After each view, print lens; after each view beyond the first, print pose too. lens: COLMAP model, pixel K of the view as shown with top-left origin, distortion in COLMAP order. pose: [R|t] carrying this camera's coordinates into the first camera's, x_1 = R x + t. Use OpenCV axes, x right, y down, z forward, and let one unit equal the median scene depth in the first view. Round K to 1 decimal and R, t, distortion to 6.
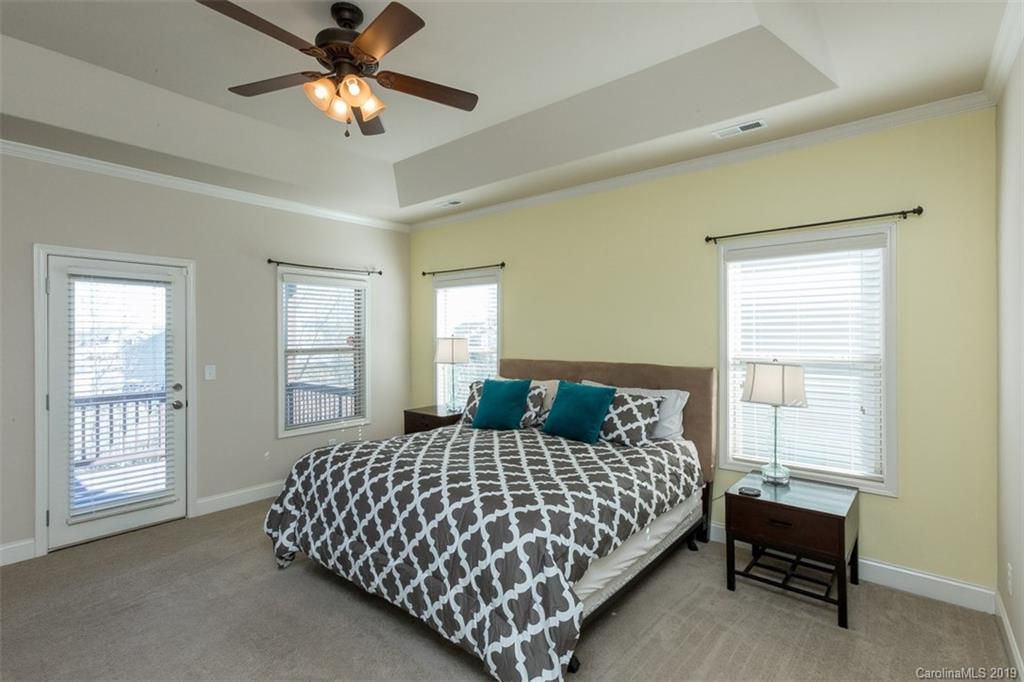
lens RADIAL K [[480.8, 0, 507.9], [0, 480.8, 333.5], [0, 0, 1]] dist [-0.027063, 0.019090]
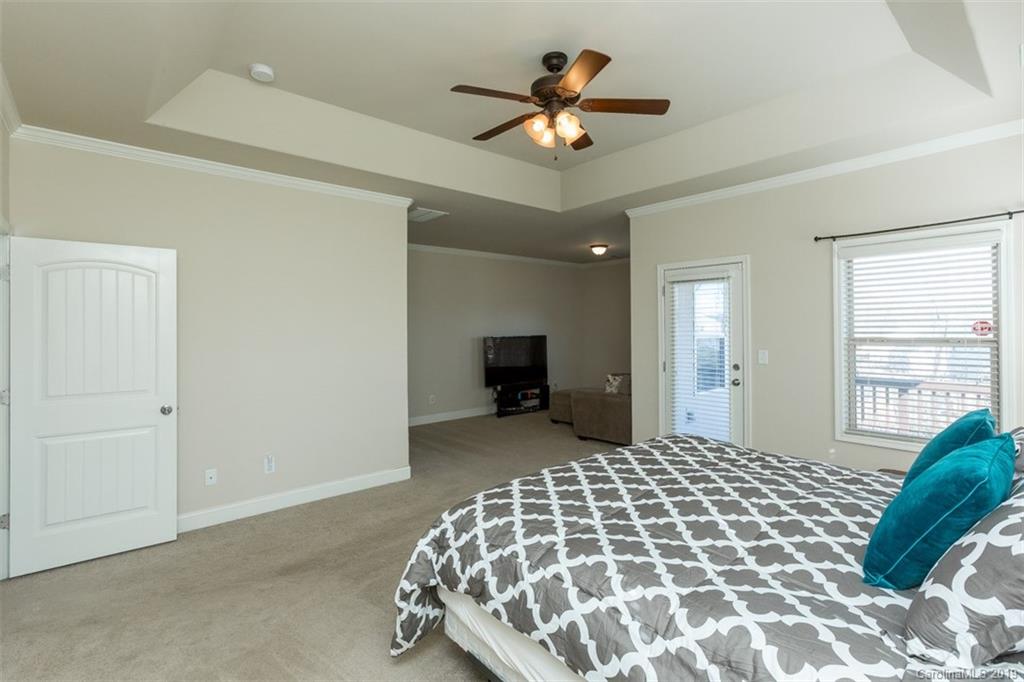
lens RADIAL K [[480.8, 0, 507.9], [0, 480.8, 333.5], [0, 0, 1]] dist [-0.027063, 0.019090]
pose [[-0.156082, 0.016518, -0.987606, 0.534201], [0.013110, 0.999807, 0.014650, 0.006580], [0.987657, -0.010661, -0.156268, 0.629303]]
